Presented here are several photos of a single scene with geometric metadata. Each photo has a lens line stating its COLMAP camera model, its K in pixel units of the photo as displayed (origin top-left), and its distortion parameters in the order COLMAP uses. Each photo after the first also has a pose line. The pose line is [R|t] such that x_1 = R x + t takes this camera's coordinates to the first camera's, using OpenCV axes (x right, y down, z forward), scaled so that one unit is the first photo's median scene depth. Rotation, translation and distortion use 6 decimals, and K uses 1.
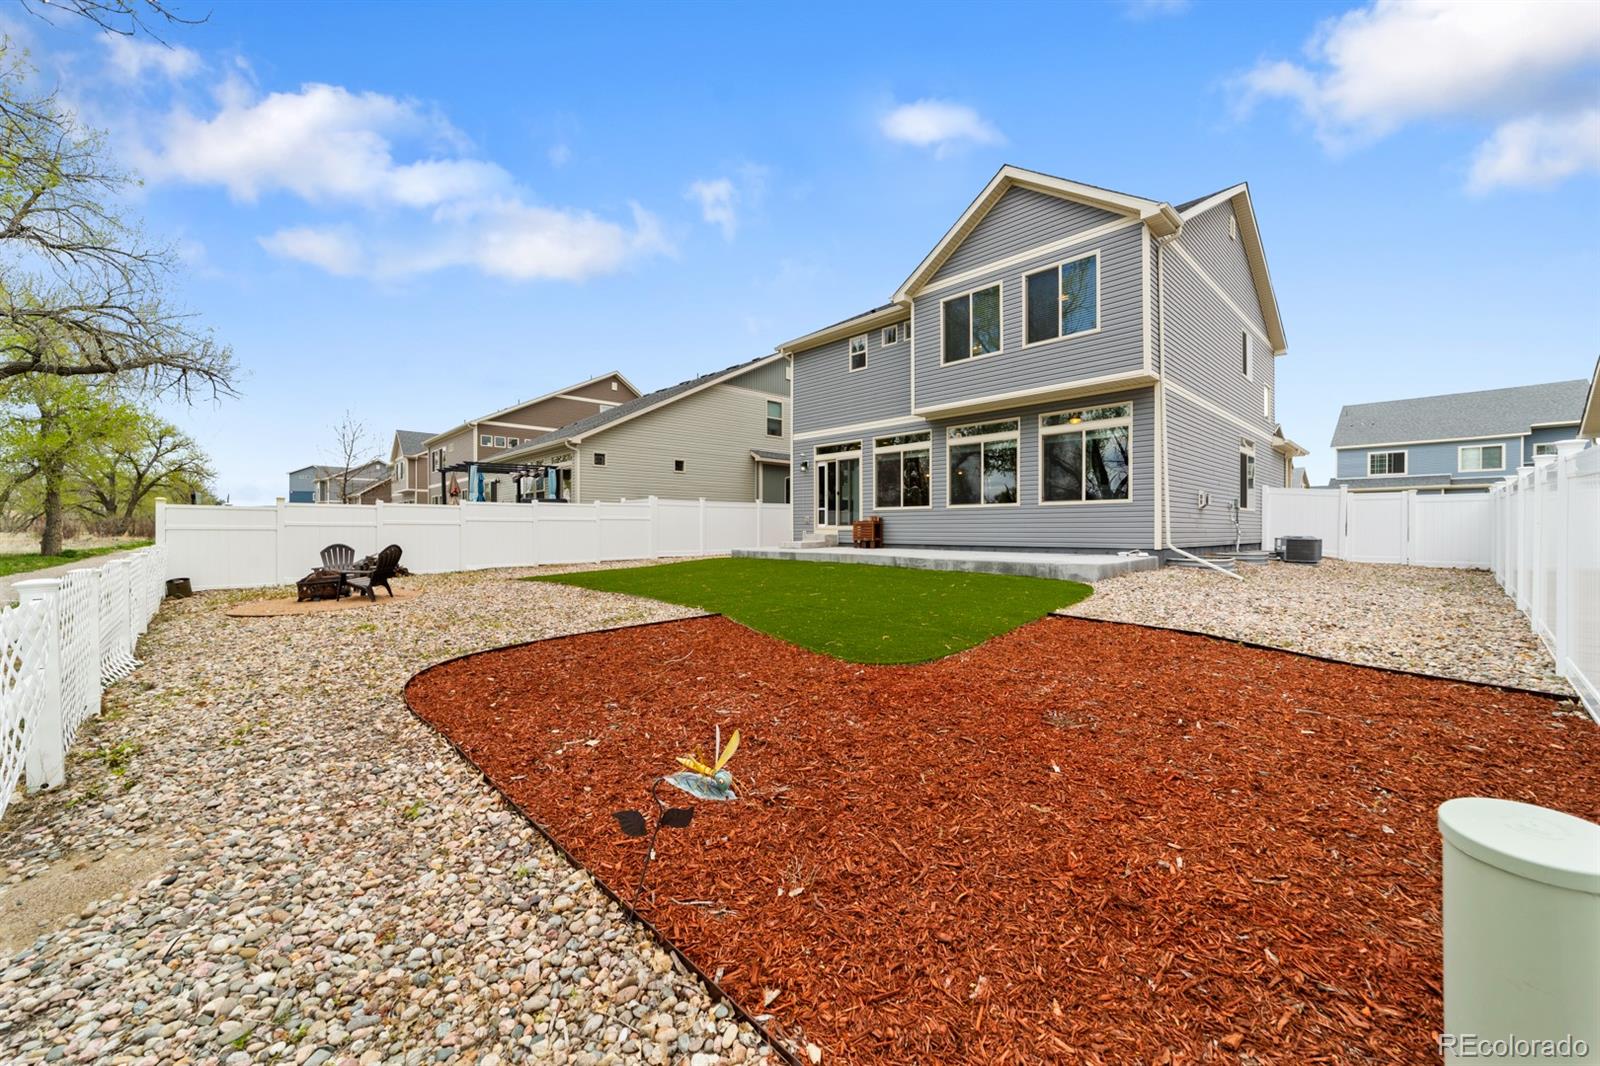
lens RADIAL K [[615.3, 0, 803.2], [0, 615.3, 535.8], [0, 0, 1]] dist [-0.012321, 0.004700]
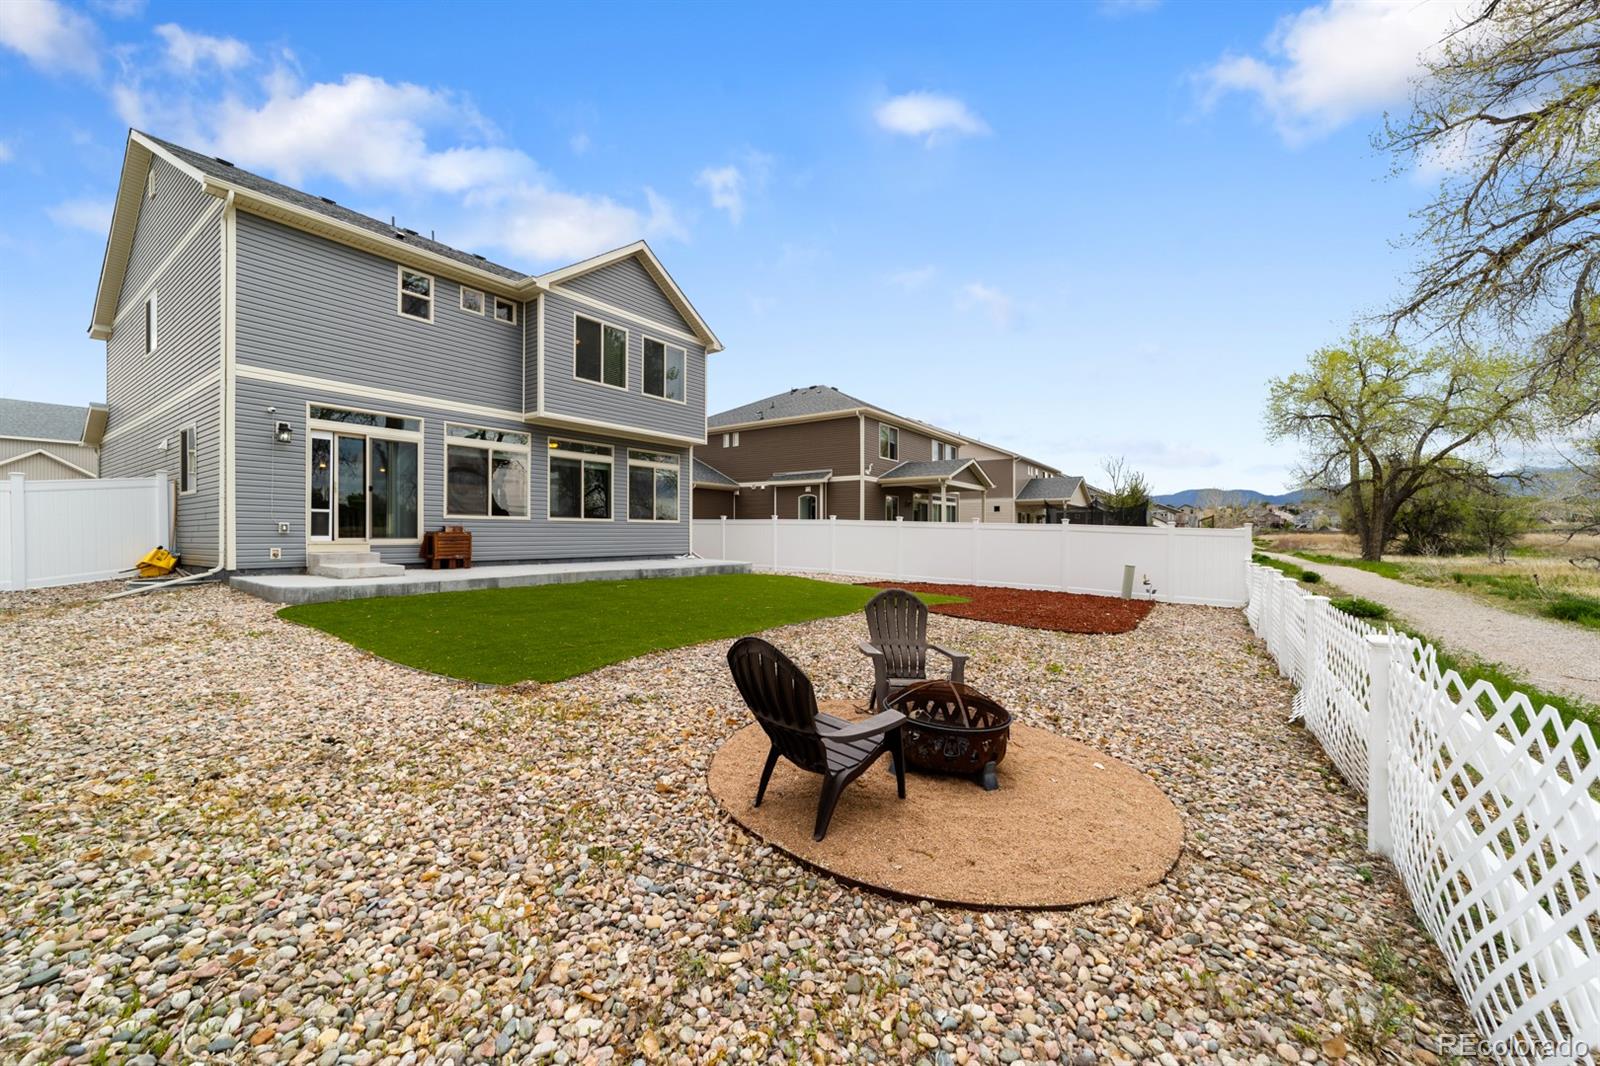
lens RADIAL K [[615.3, 0, 816.9], [0, 615.3, 533.9], [0, 0, 1]] dist [-0.012321, 0.004700]
pose [[-0.222183, -0.000004, 0.975005, -0.790283], [0.009375, 0.999954, 0.002141, -0.021507], [-0.974960, 0.009617, -0.222173, 0.799348]]
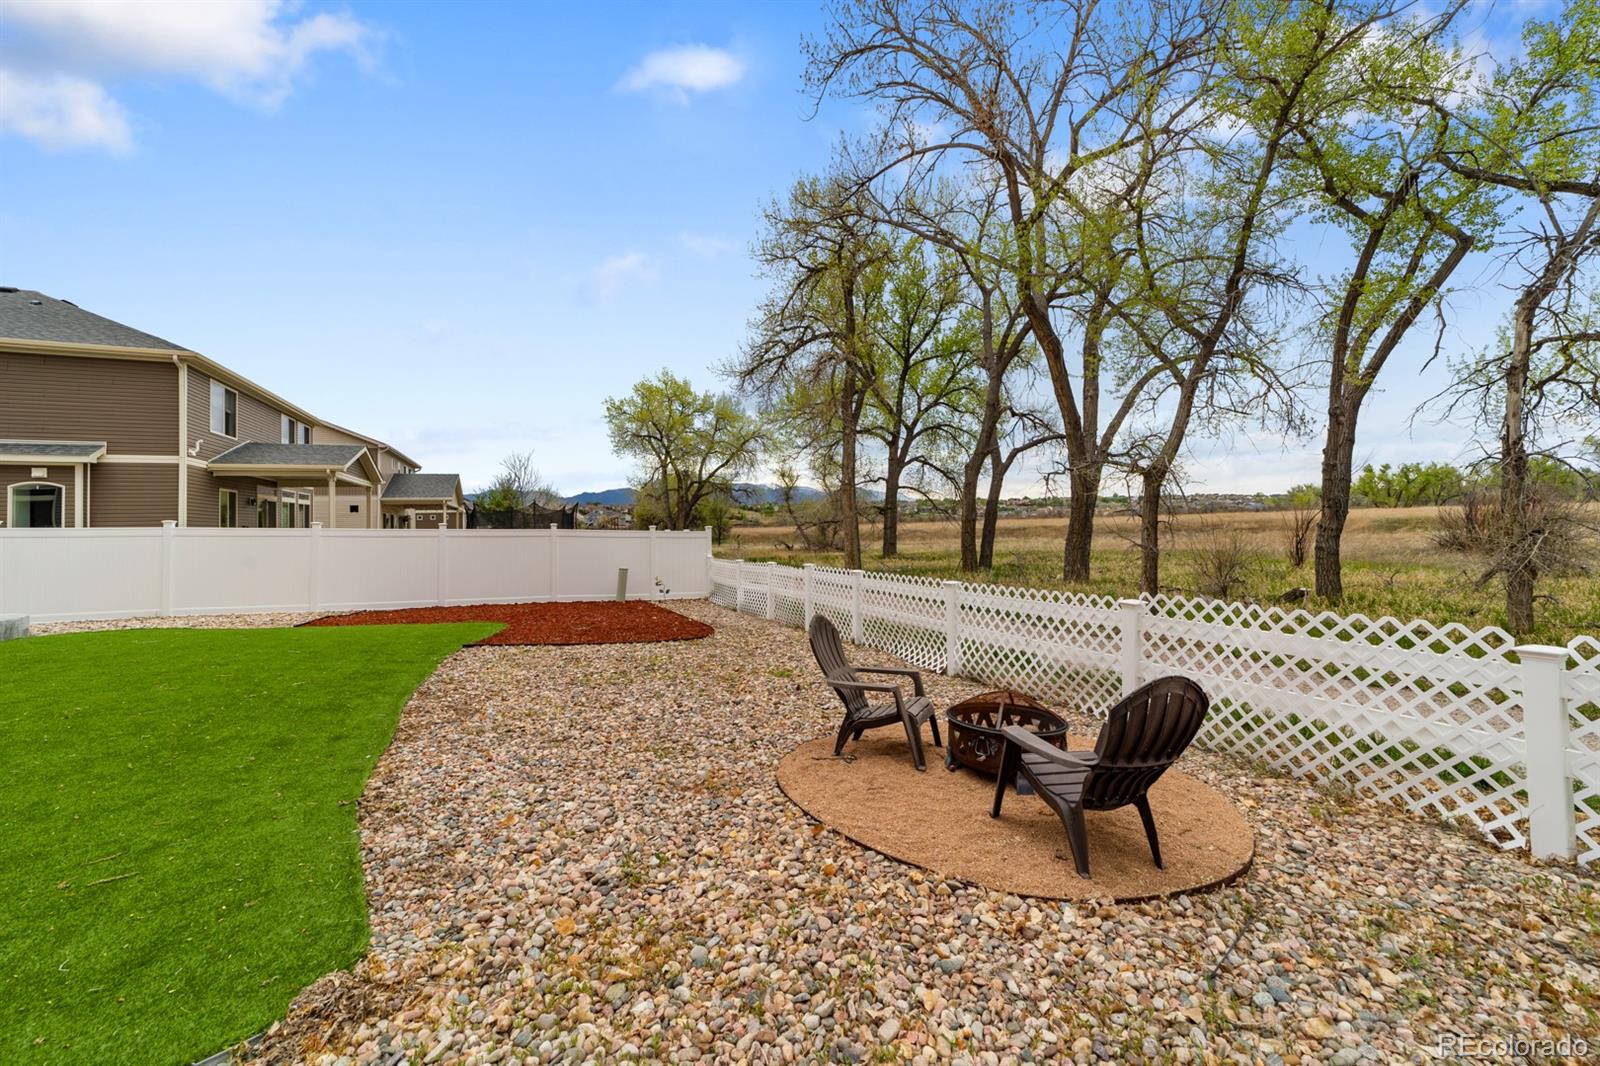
lens RADIAL K [[615.3, 0, 808.3], [0, 615.3, 522.8], [0, 0, 1]] dist [-0.012321, 0.004700]
pose [[-0.949545, 0.025958, 0.312554, -0.538384], [0.029722, 0.999532, 0.007283, -0.036552], [-0.312218, 0.016205, -0.949872, 0.984445]]
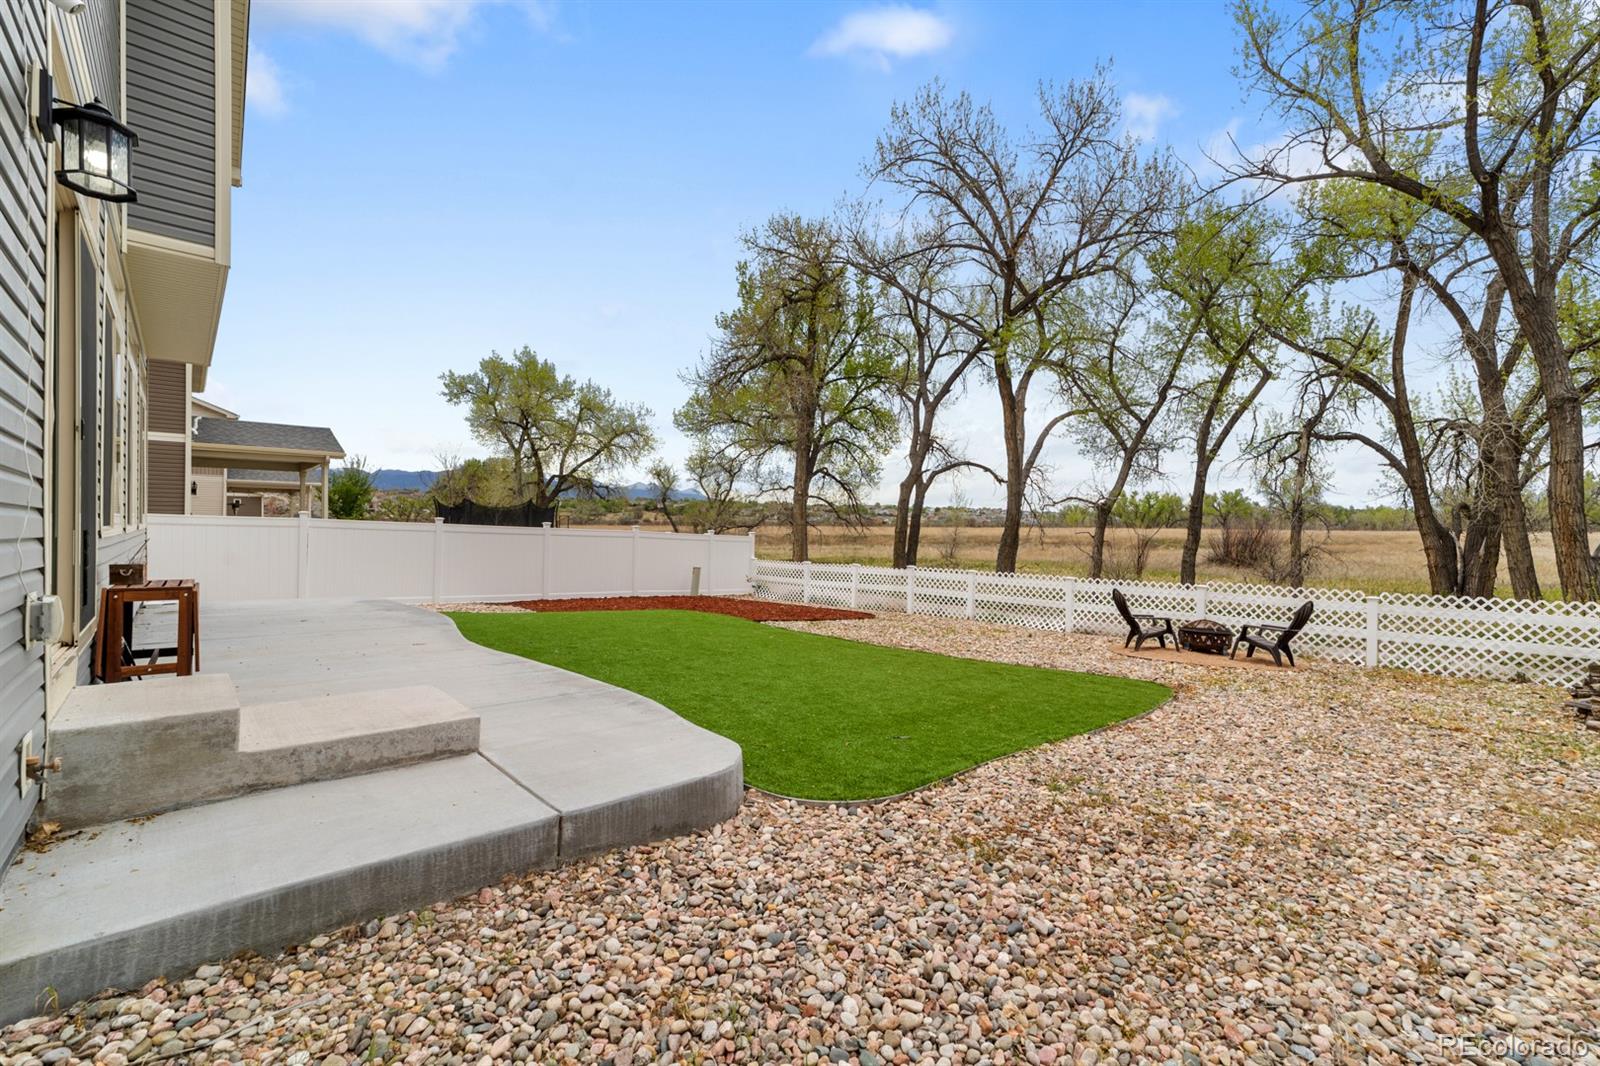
lens RADIAL K [[672.7, 0, 813.9], [0, 672.7, 539.3], [0, 0, 1]] dist [-0.012272, -0.000138]
pose [[-0.999903, -0.010803, -0.008818, -0.124404], [-0.011078, 0.999432, 0.031823, -0.058651], [0.008469, 0.031918, -0.999455, 1.388478]]
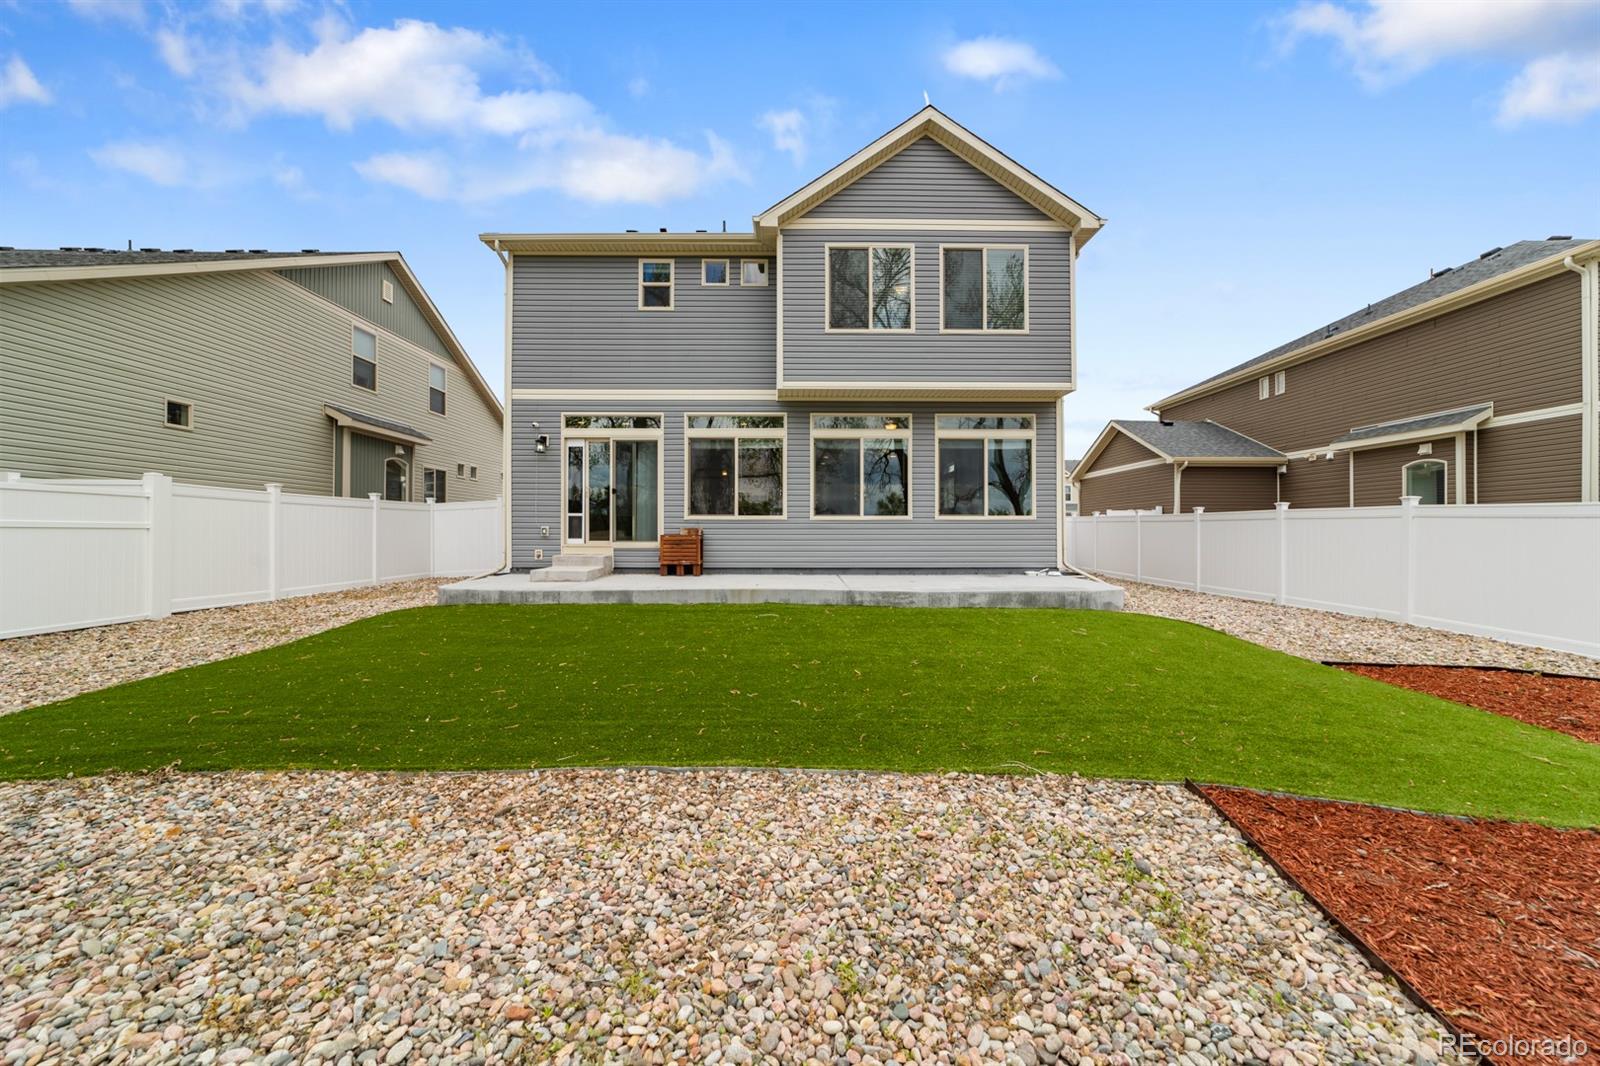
lens RADIAL K [[615.3, 0, 795.3], [0, 615.3, 532.2], [0, 0, 1]] dist [-0.012321, 0.004700]
pose [[0.677879, 0.004264, 0.735161, -0.336107], [0.007410, 0.999893, -0.012632, -0.019651], [-0.735136, 0.014010, 0.677775, 0.495345]]
